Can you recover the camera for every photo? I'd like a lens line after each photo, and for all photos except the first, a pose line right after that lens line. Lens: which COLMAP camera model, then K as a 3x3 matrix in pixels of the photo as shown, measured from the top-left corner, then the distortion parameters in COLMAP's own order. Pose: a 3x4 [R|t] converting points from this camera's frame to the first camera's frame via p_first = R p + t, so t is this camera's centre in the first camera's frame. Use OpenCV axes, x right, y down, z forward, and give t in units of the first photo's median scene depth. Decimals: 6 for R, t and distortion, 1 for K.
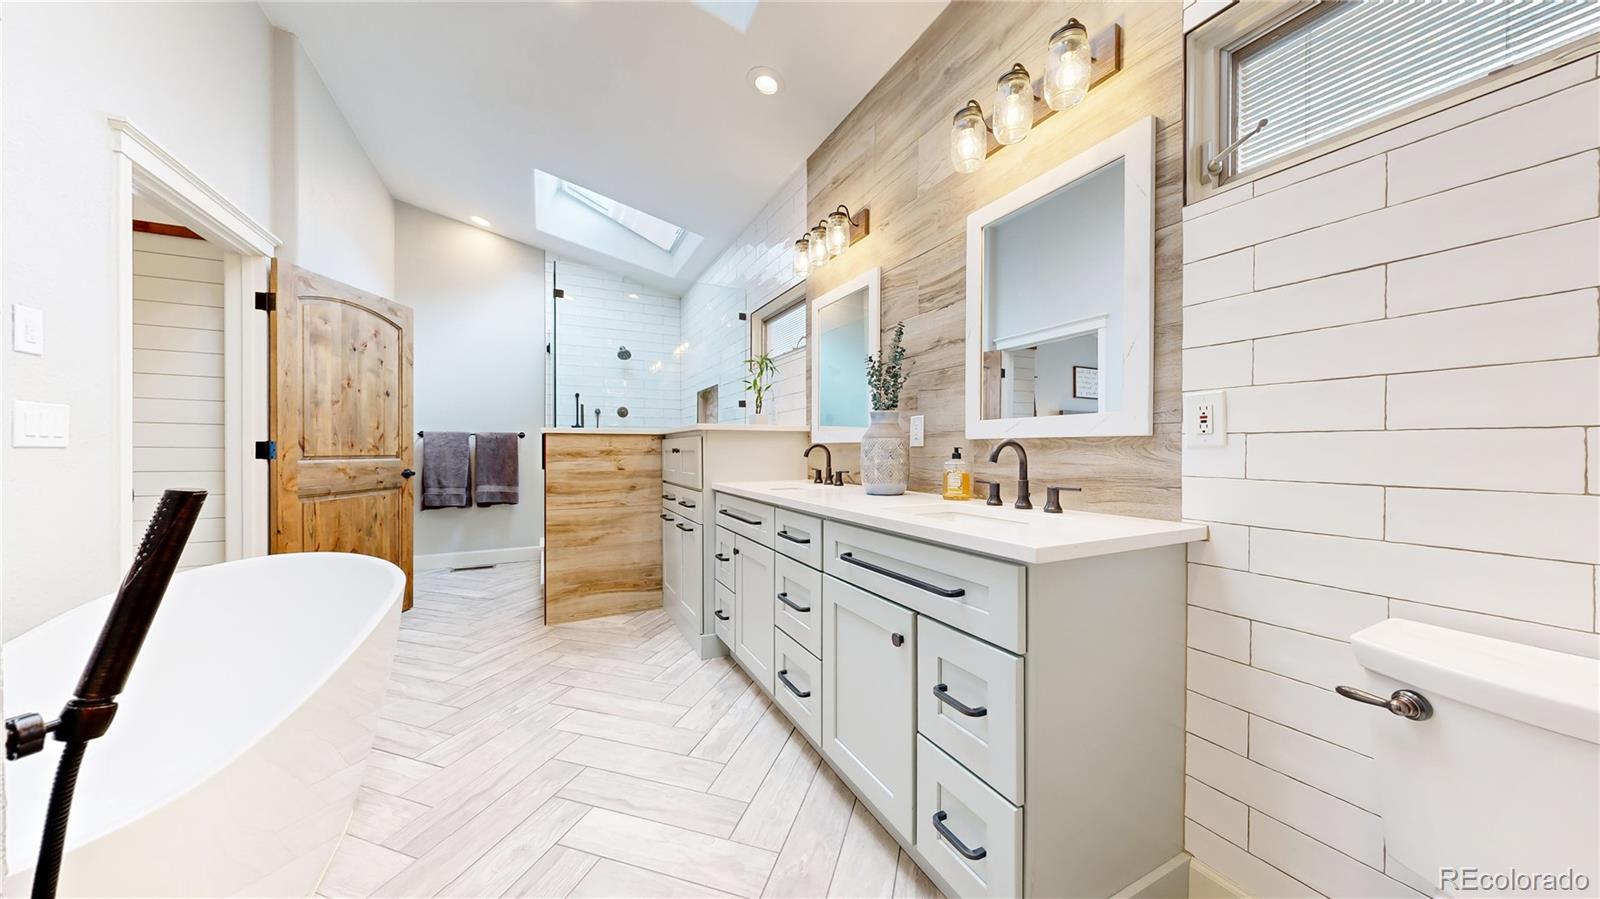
lens RADIAL K [[515.6, 0, 799.7], [0, 515.6, 449.3], [0, 0, 1]] dist [0.000882, 0.000004]
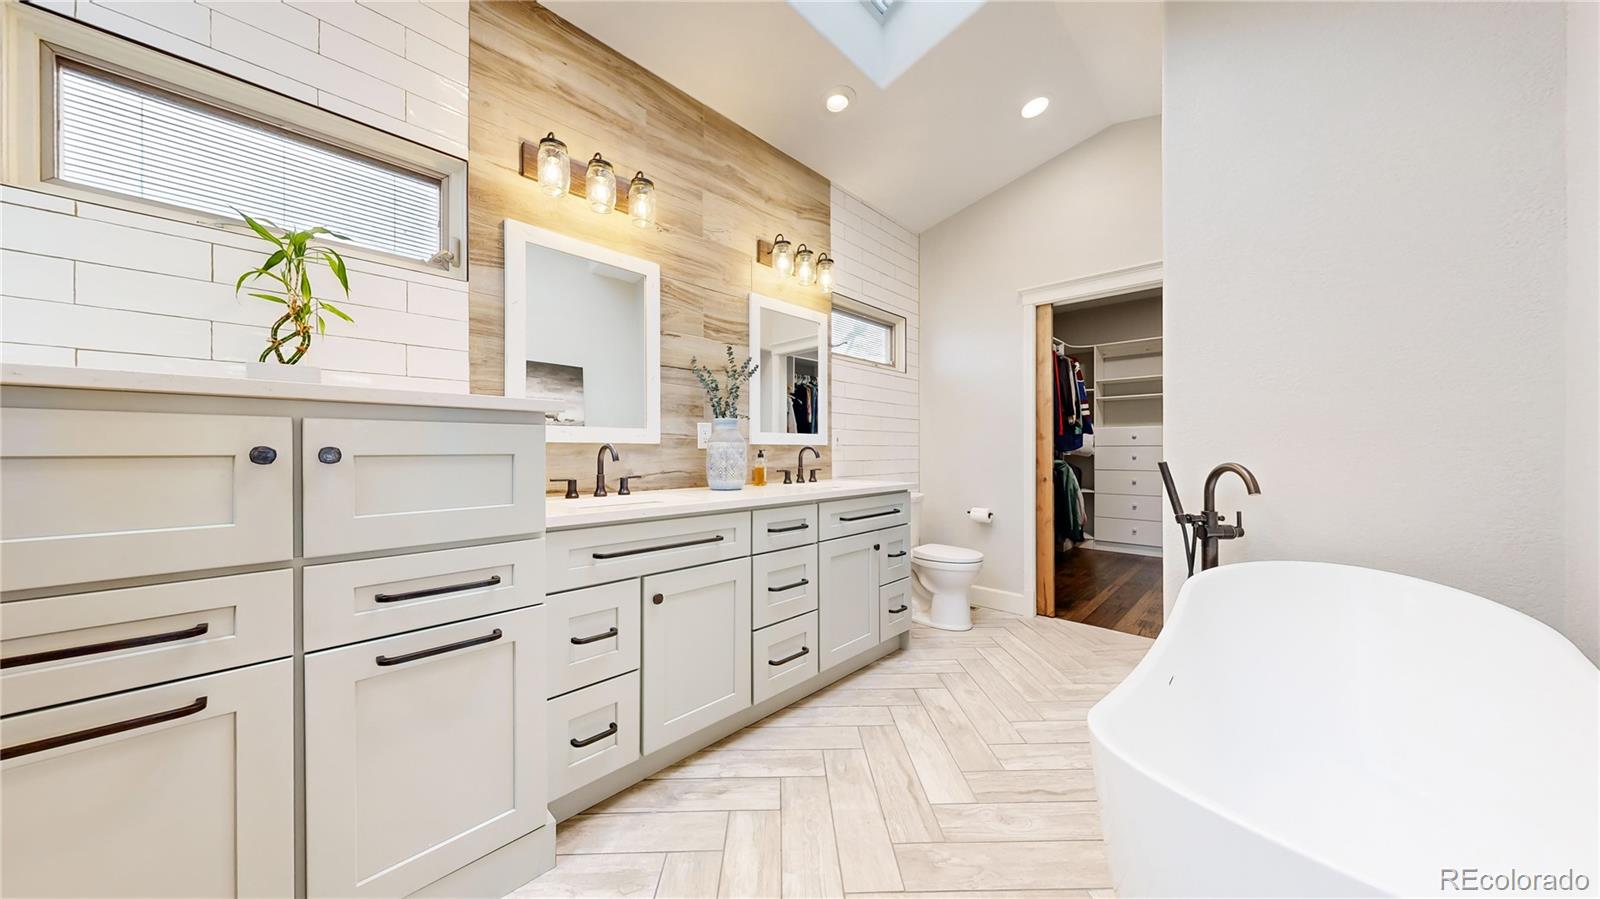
lens RADIAL K [[519.0, 0, 798.2], [0, 519.0, 452.5], [0, 0, 1]] dist [-0.000911, -0.000003]
pose [[-0.354556, -0.001078, 0.935034, -1.086247], [0.002445, 0.999995, 0.002080, 0.001473], [-0.935032, 0.003024, -0.354551, 1.382565]]
